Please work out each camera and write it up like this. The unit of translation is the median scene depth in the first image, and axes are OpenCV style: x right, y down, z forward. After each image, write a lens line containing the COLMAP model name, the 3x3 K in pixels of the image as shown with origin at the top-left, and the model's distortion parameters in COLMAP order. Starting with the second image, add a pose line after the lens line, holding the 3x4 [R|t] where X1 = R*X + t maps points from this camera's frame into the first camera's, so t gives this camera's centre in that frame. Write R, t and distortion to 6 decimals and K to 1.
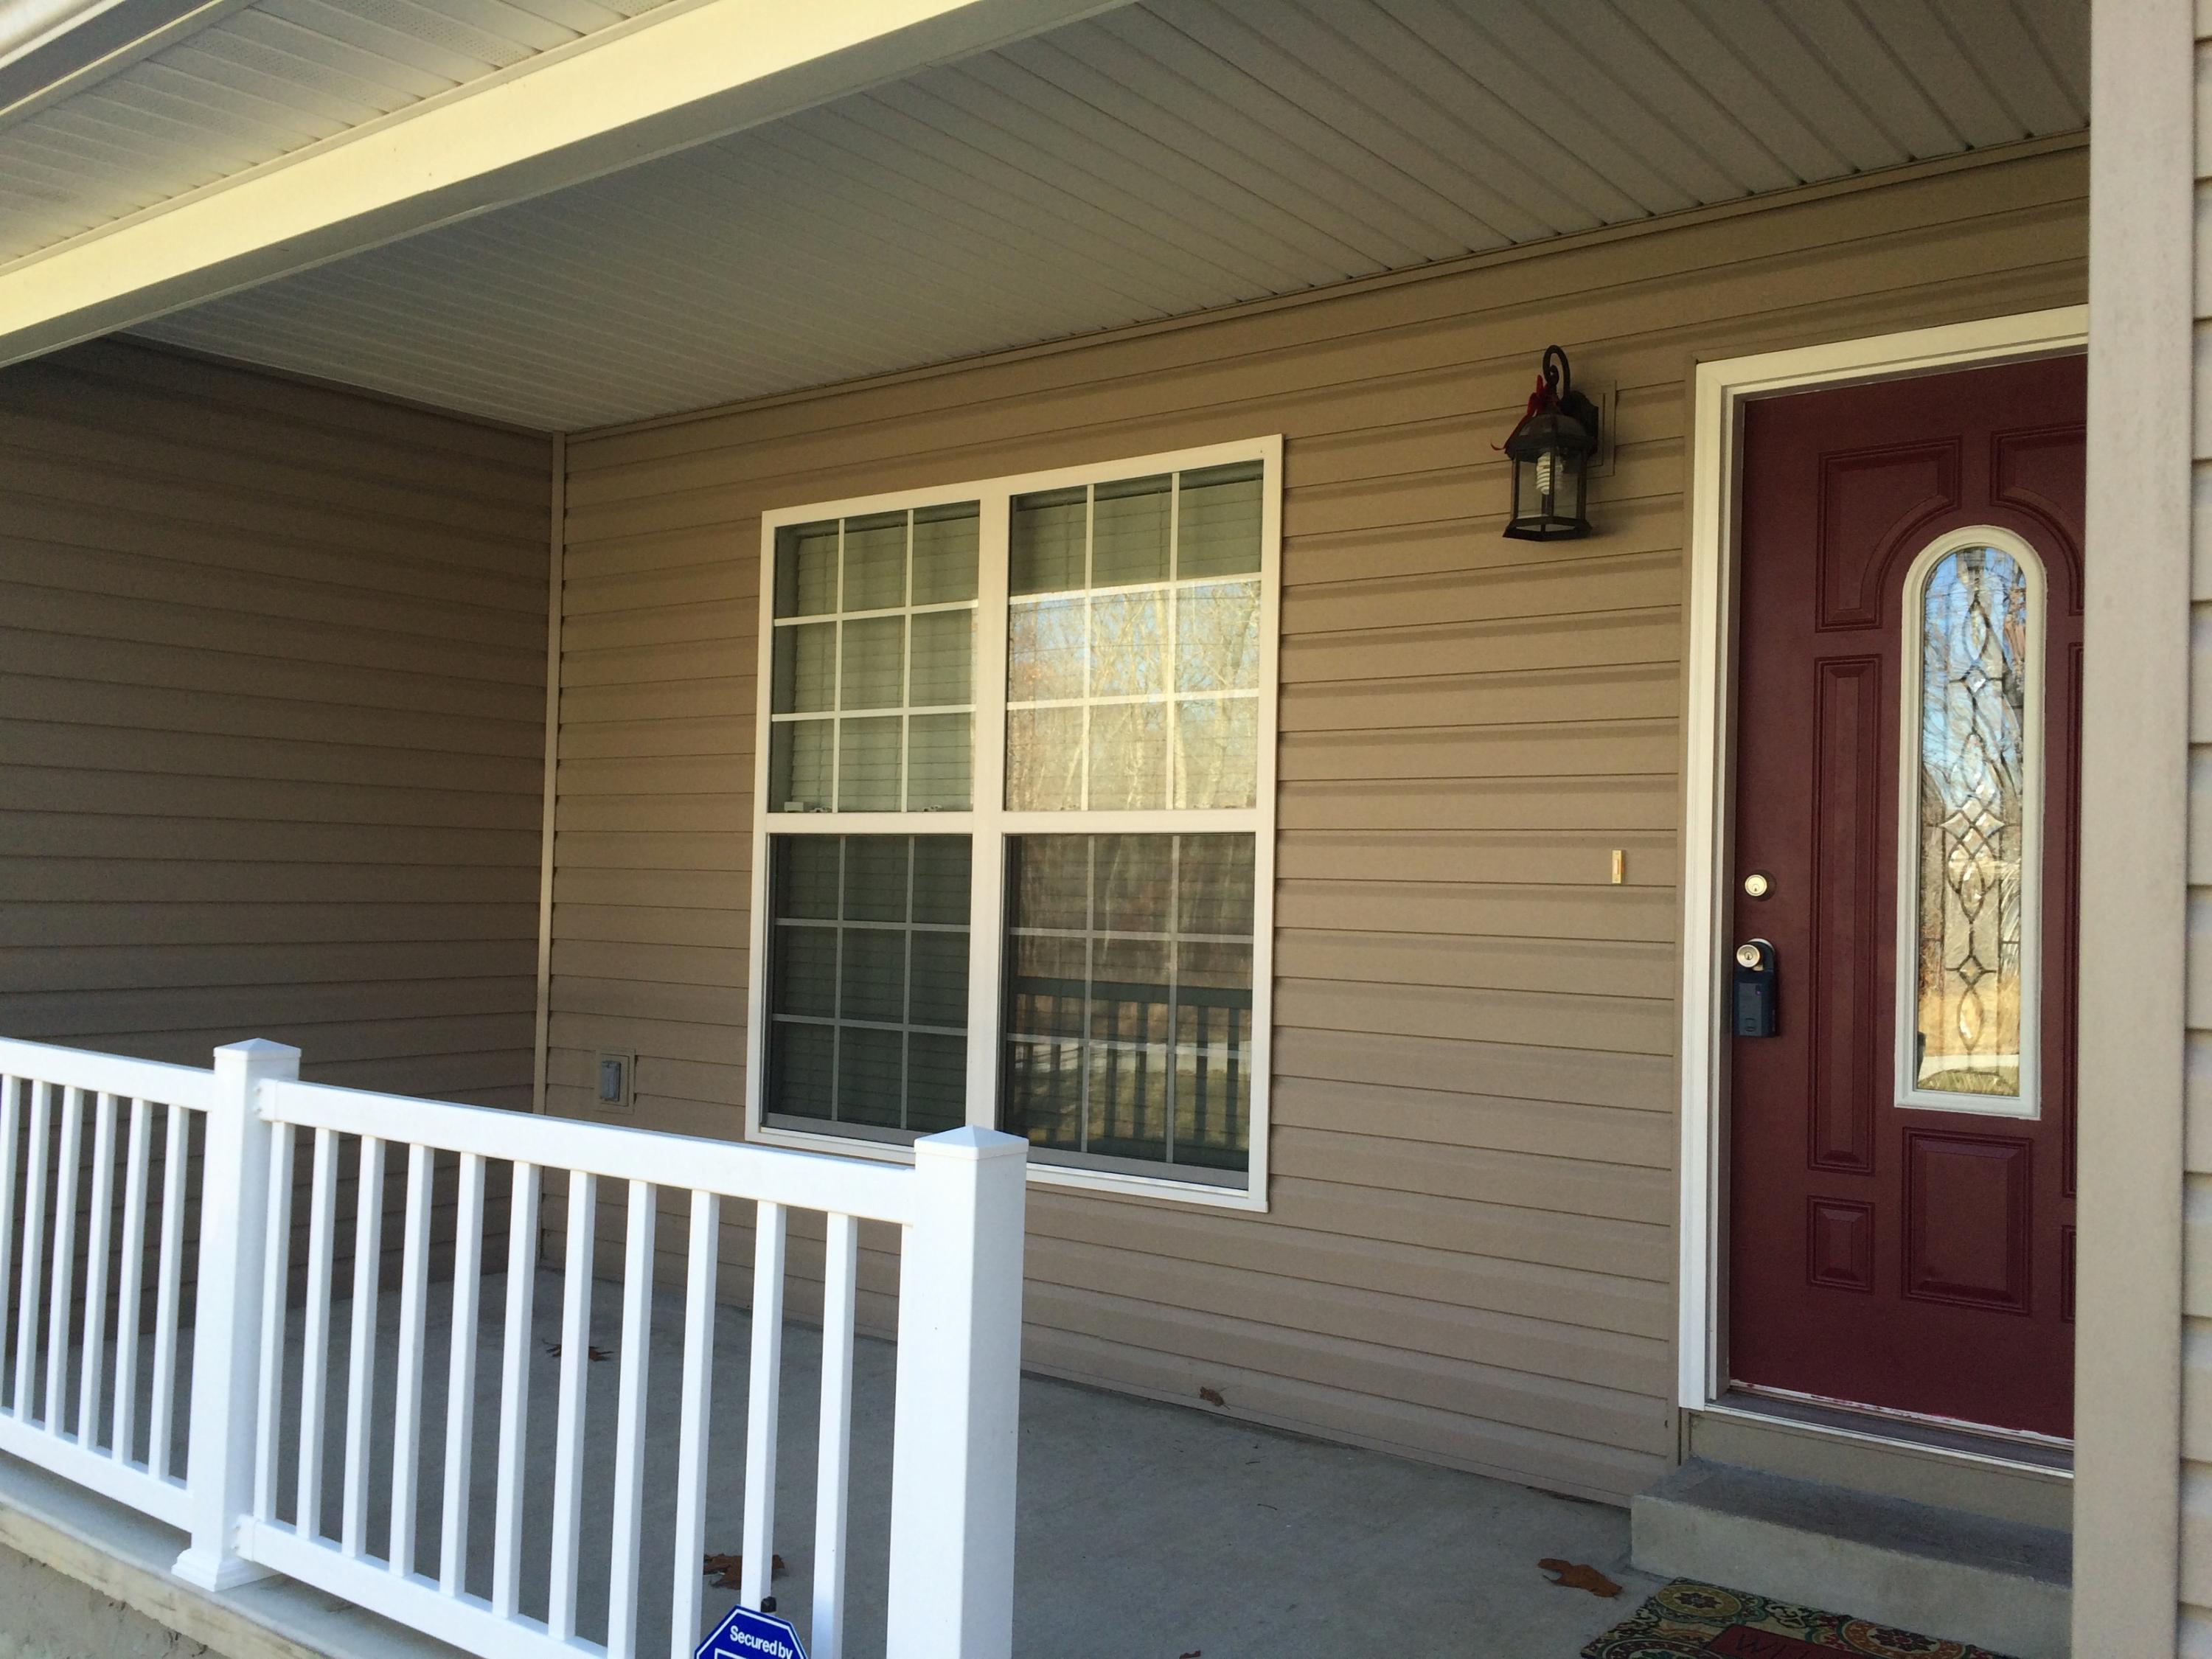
lens RADIAL K [[1873.2, 0, 1106.0], [0, 1873.2, 829.5], [0, 0, 1]] dist [0.076515, -0.116072]
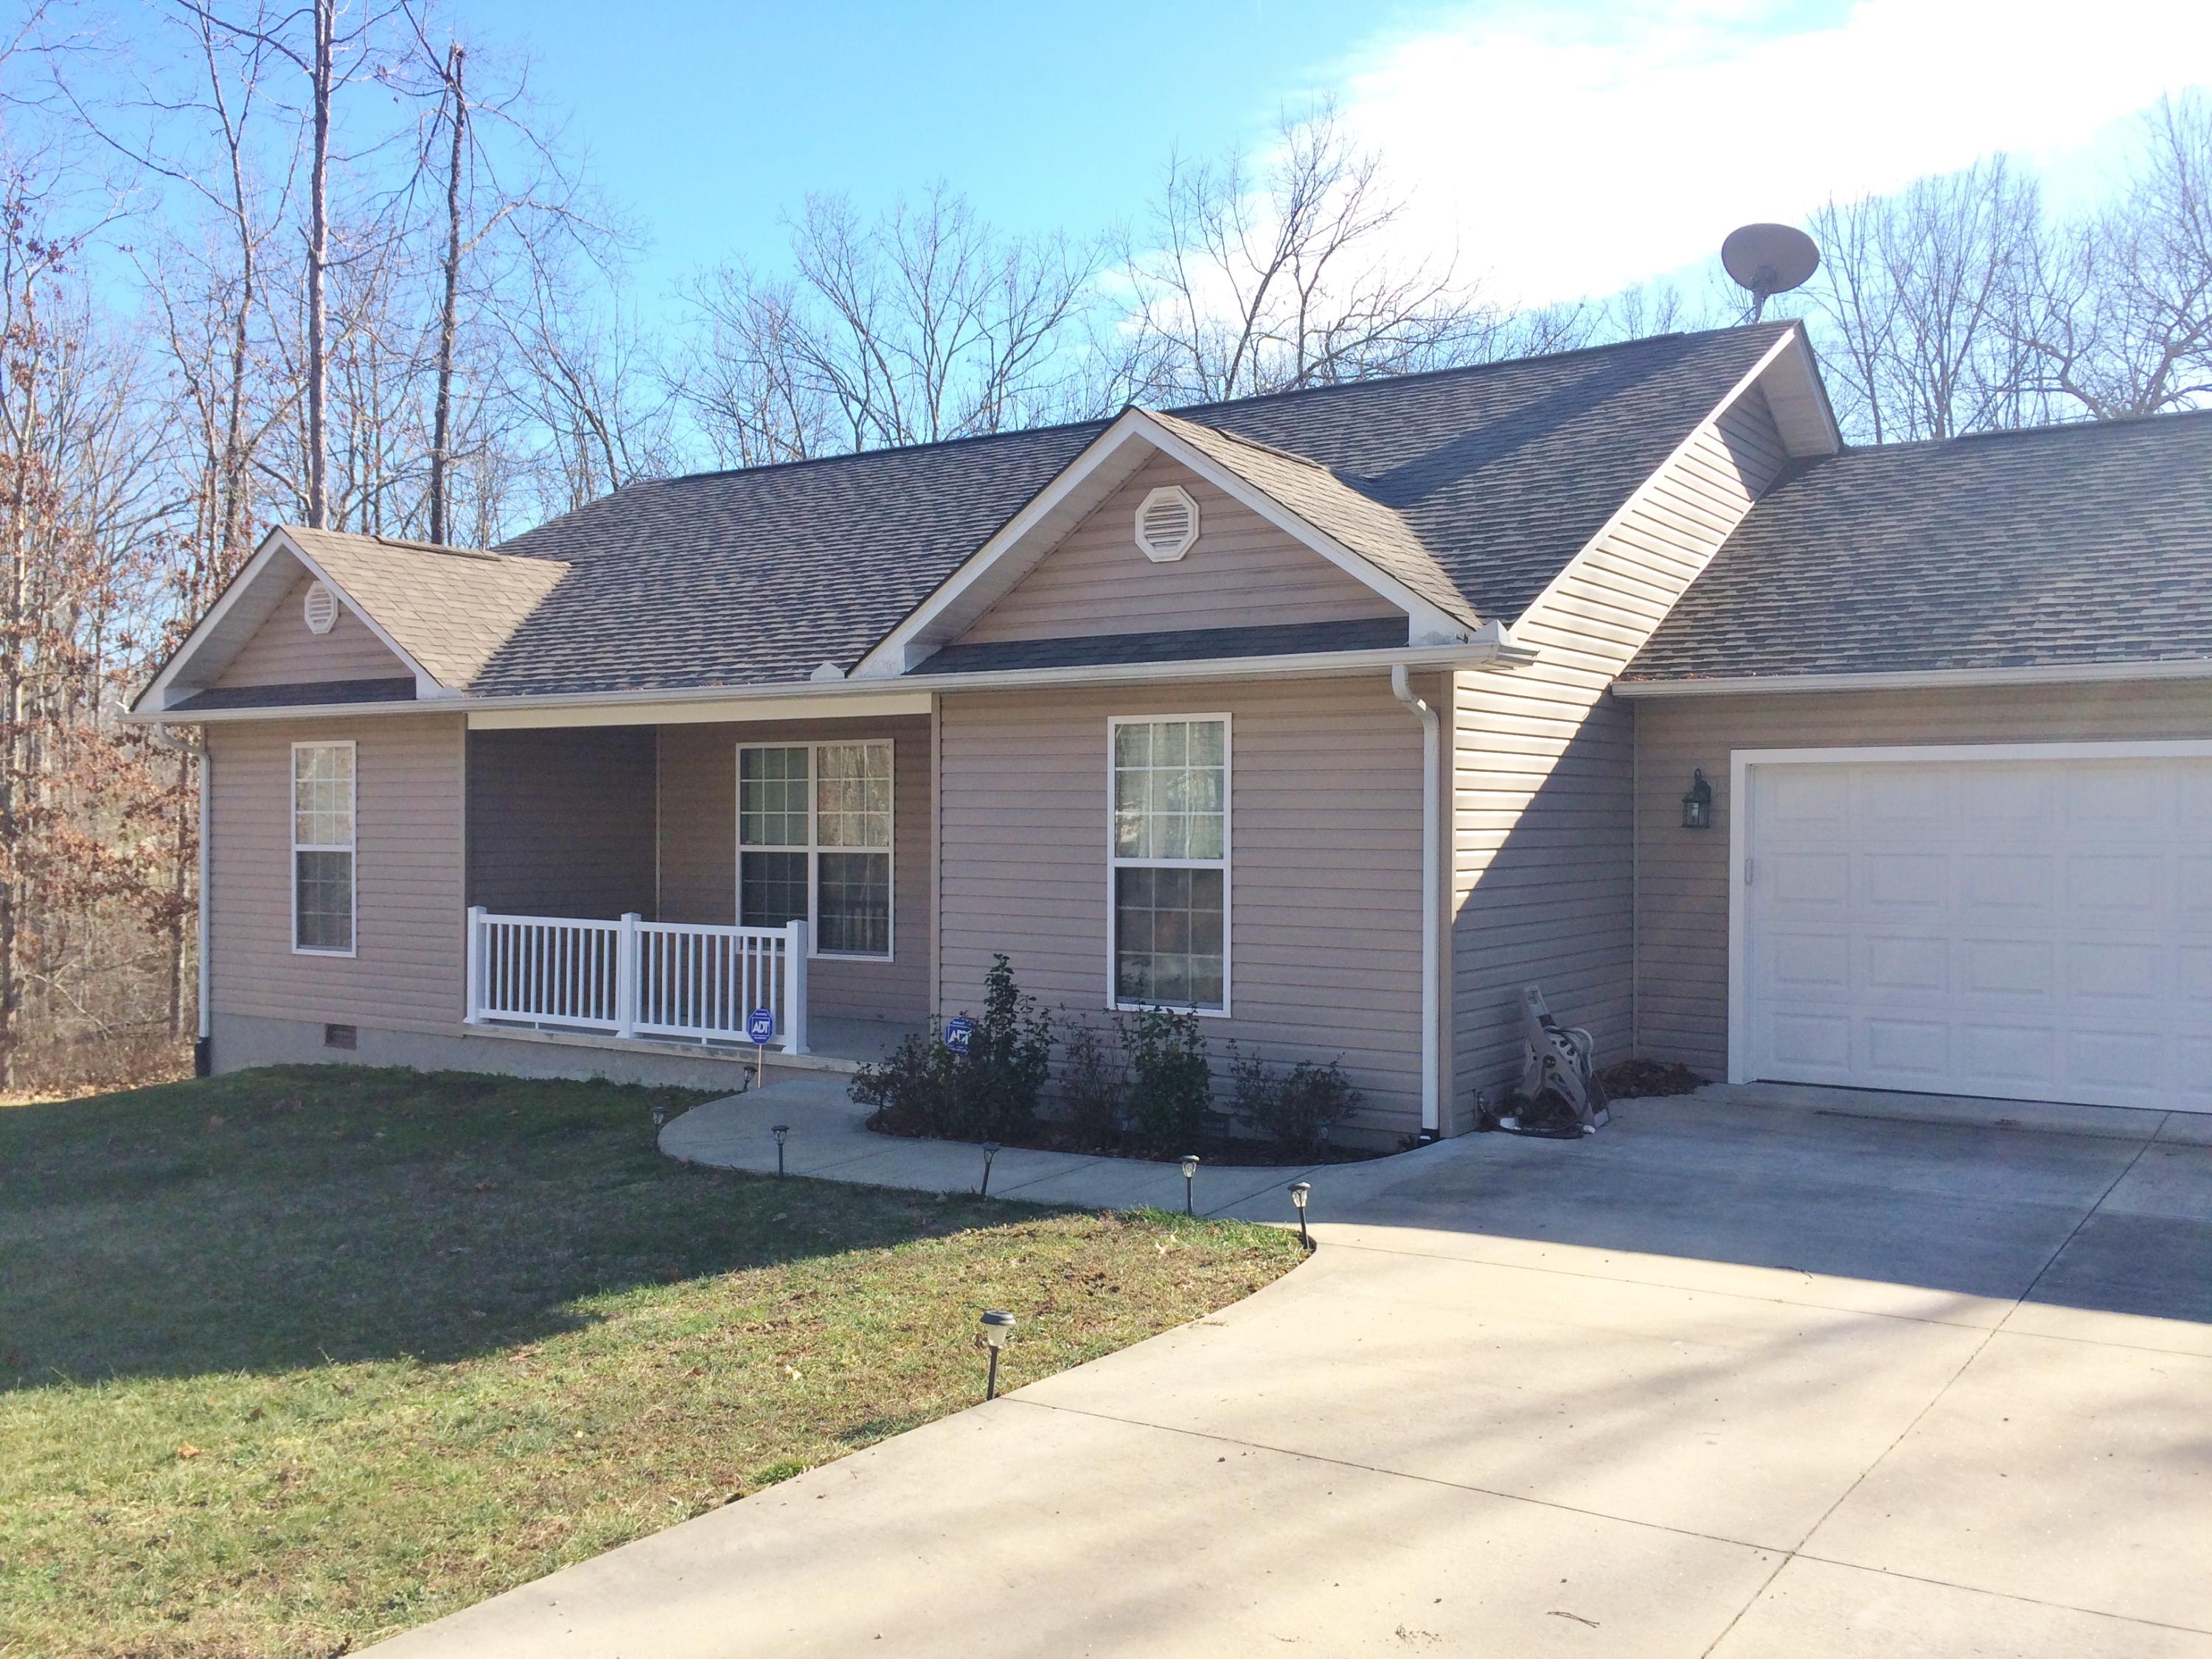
lens RADIAL K [[1873.2, 0, 1106.0], [0, 1873.2, 829.5], [0, 0, 1]] dist [0.076515, -0.116072]
pose [[0.998369, -0.018920, 0.053859, 0.264131], [0.017220, 0.999344, 0.031863, -0.130529], [-0.054427, -0.030884, 0.998040, -2.216652]]
